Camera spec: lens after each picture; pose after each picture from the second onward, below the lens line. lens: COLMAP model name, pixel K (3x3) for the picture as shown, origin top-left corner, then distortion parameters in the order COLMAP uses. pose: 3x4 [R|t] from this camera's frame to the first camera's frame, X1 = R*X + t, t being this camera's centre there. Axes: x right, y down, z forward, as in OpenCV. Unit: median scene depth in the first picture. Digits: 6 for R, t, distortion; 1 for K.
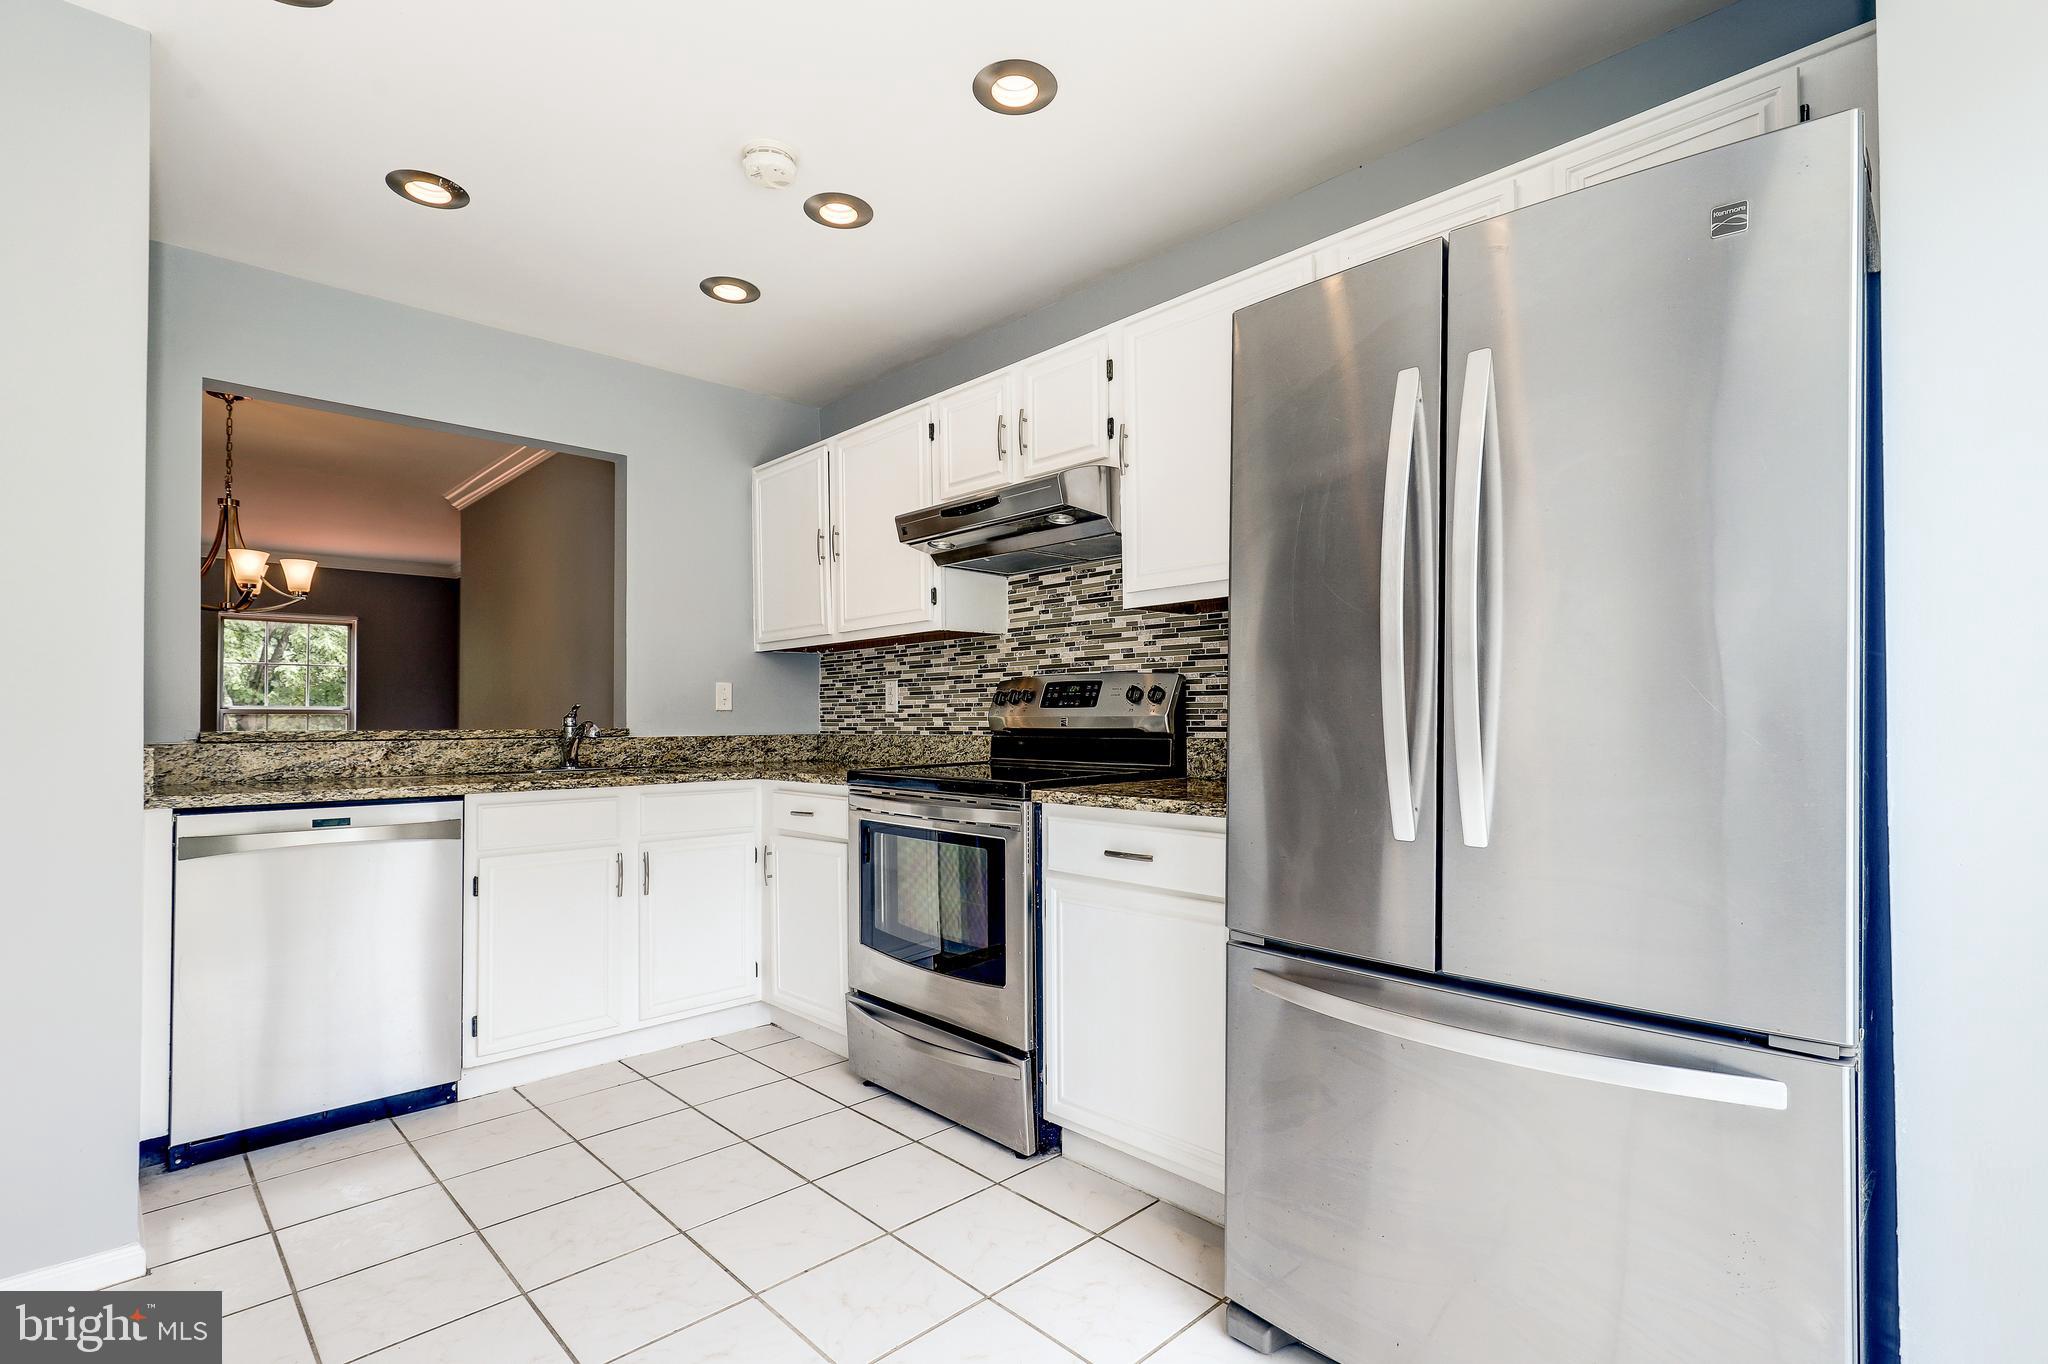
lens RADIAL K [[961.3, 0, 1007.9], [0, 961.3, 696.5], [0, 0, 1]] dist [0.007498, -0.000747]
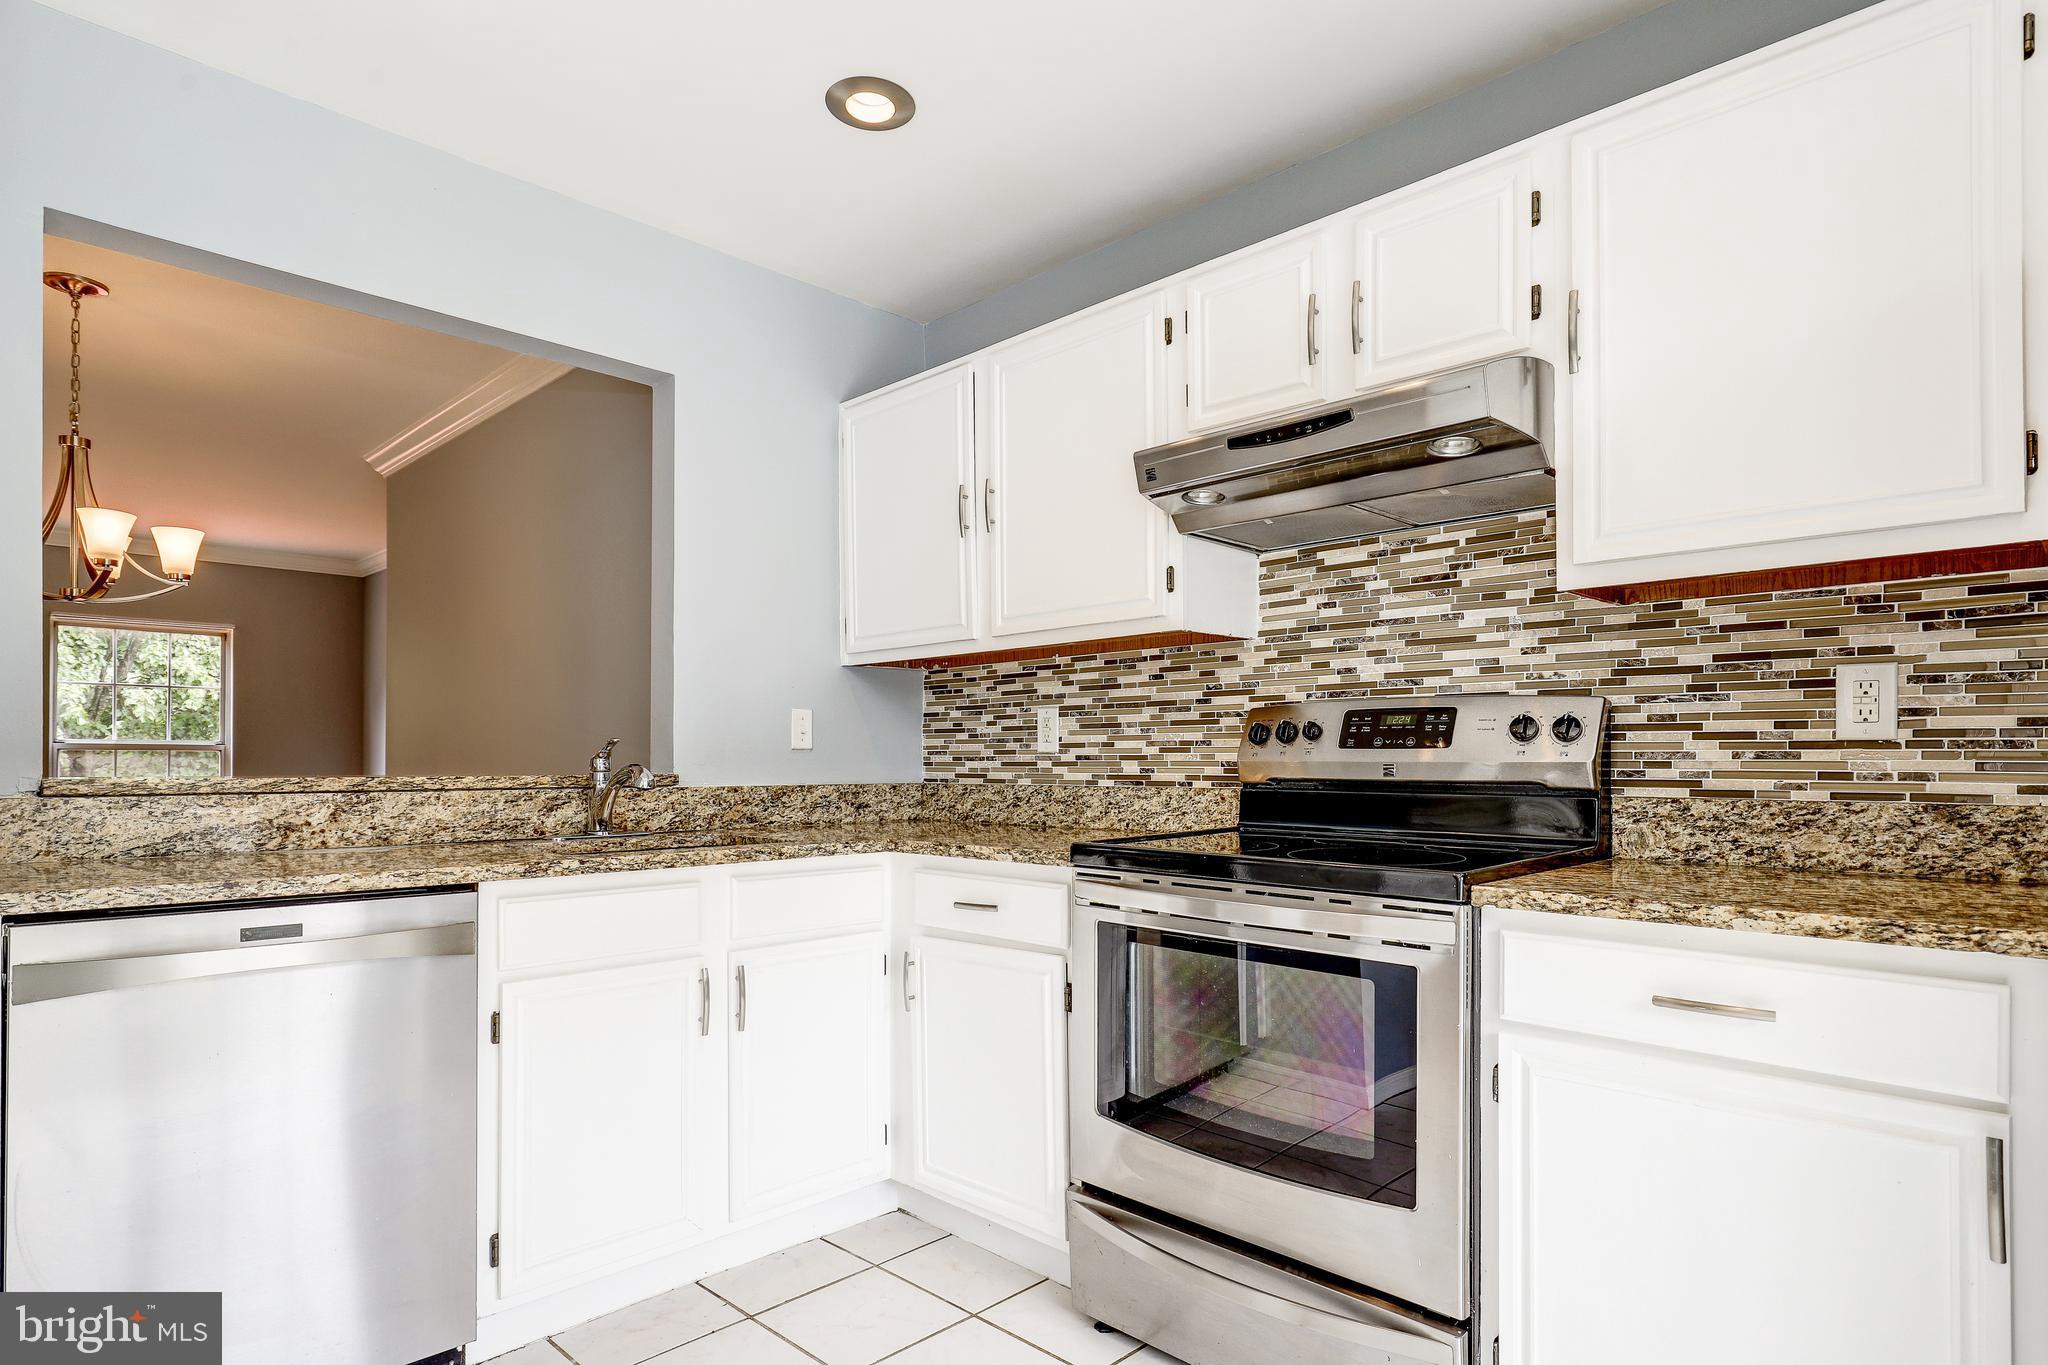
lens RADIAL K [[1111.3, 0, 1014.4], [0, 1111.3, 749.7], [0, 0, 1]] dist [0.004239, -0.000922]
pose [[0.999470, 0.006086, 0.031986, -0.212999], [-0.006532, 0.999882, 0.013870, 0.003613], [-0.031897, -0.014072, 0.999392, 0.239618]]
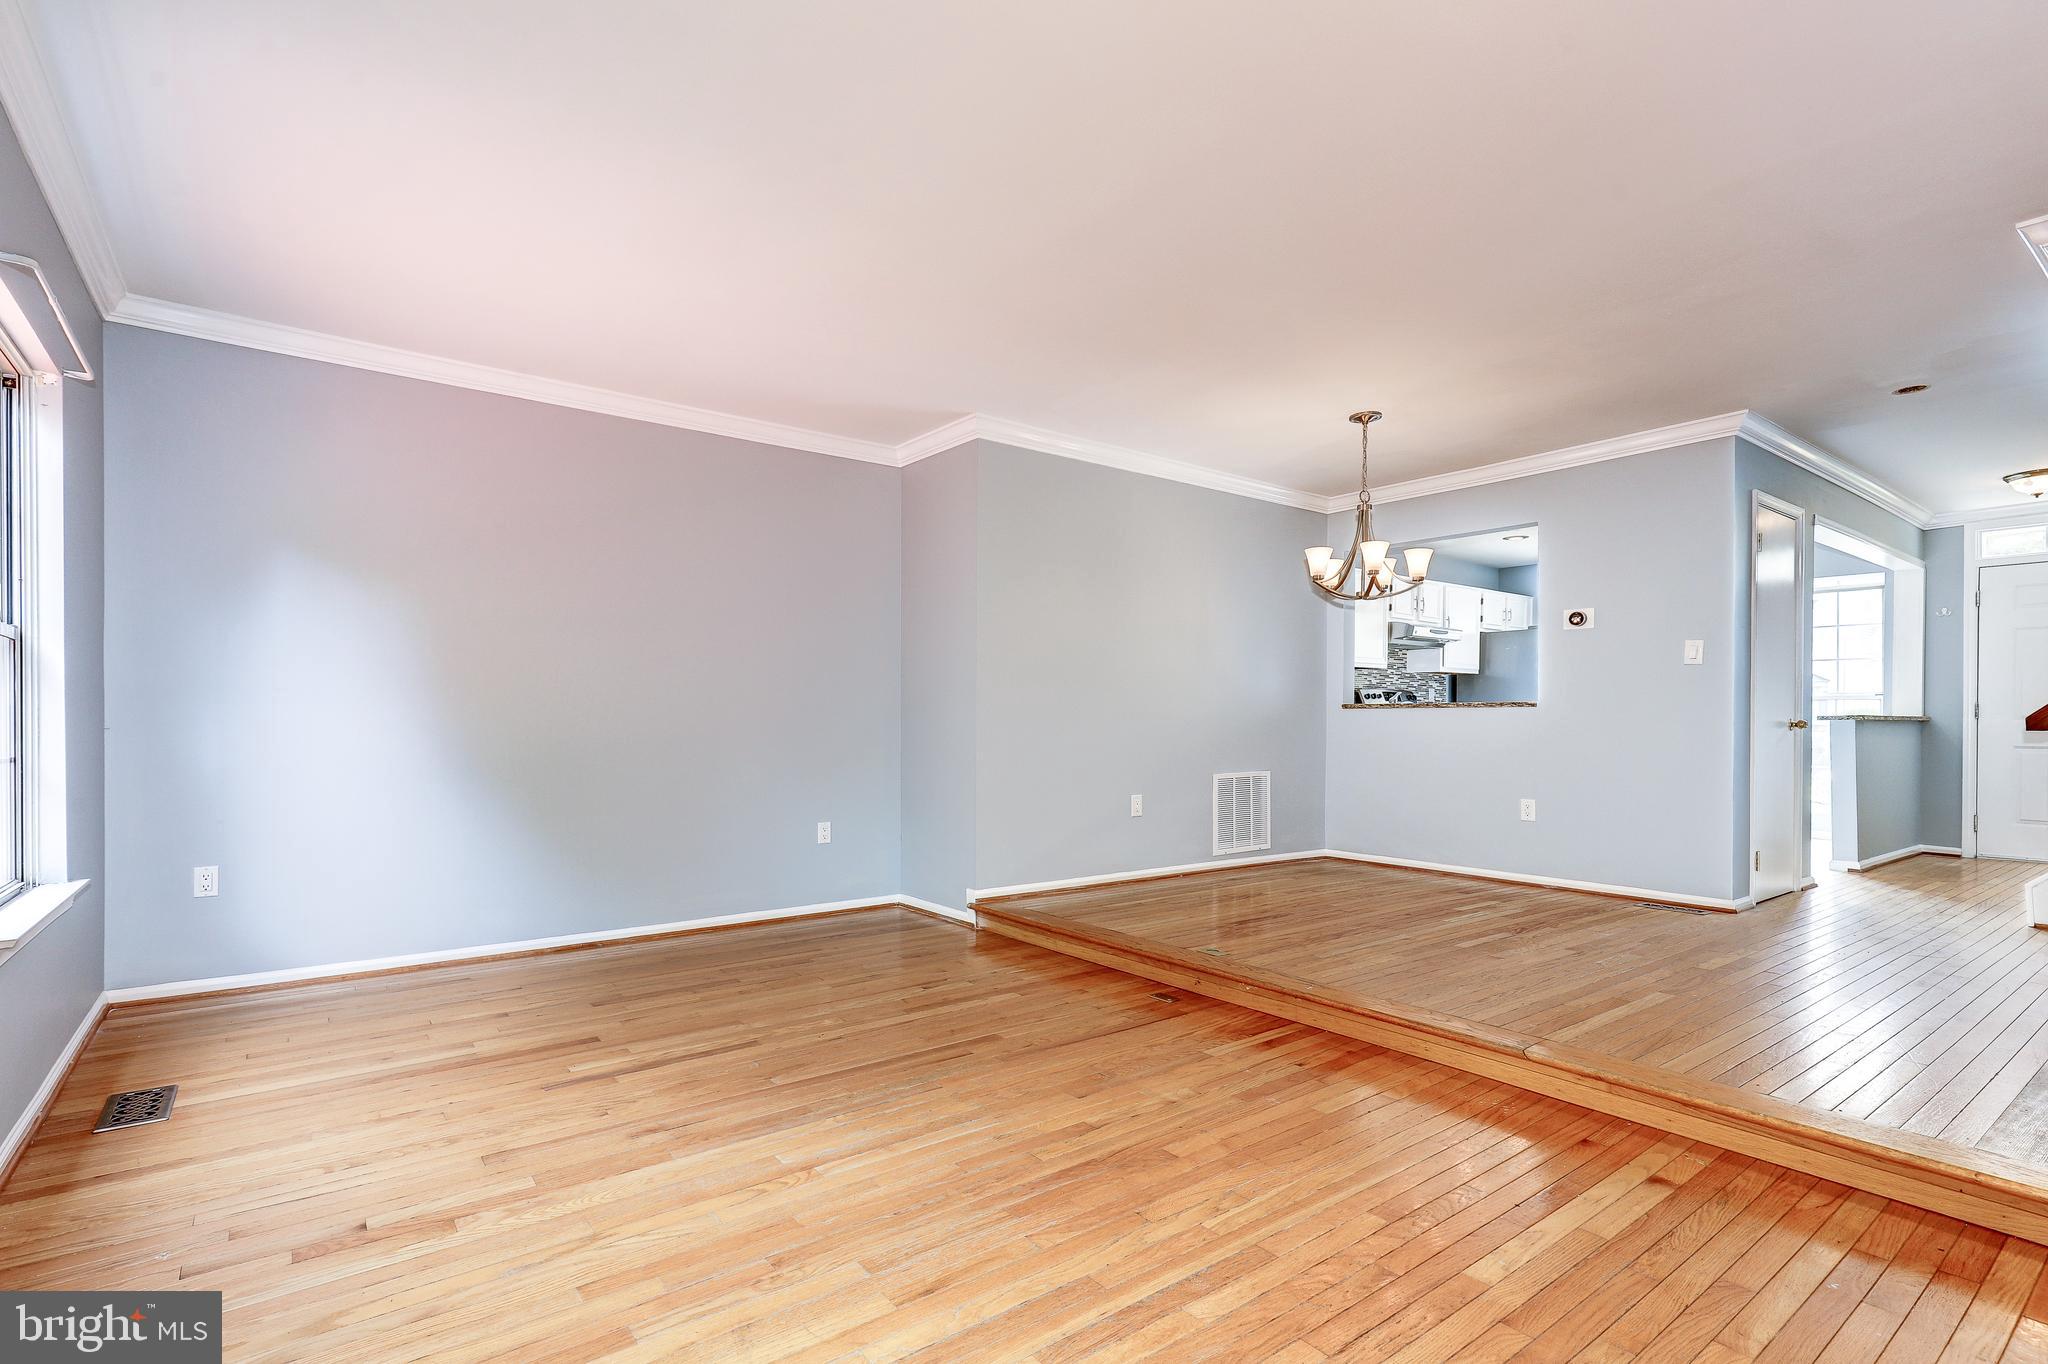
lens RADIAL K [[944.5, 0, 927.2], [0, 944.5, 727.8], [0, 0, 1]] dist [0.002966, 0.001307]
pose [[0.184299, 0.000284, 0.982870, -2.754705], [-0.031068, 0.999502, 0.005537, 0.111066], [-0.982379, -0.031556, 0.184216, 1.750194]]
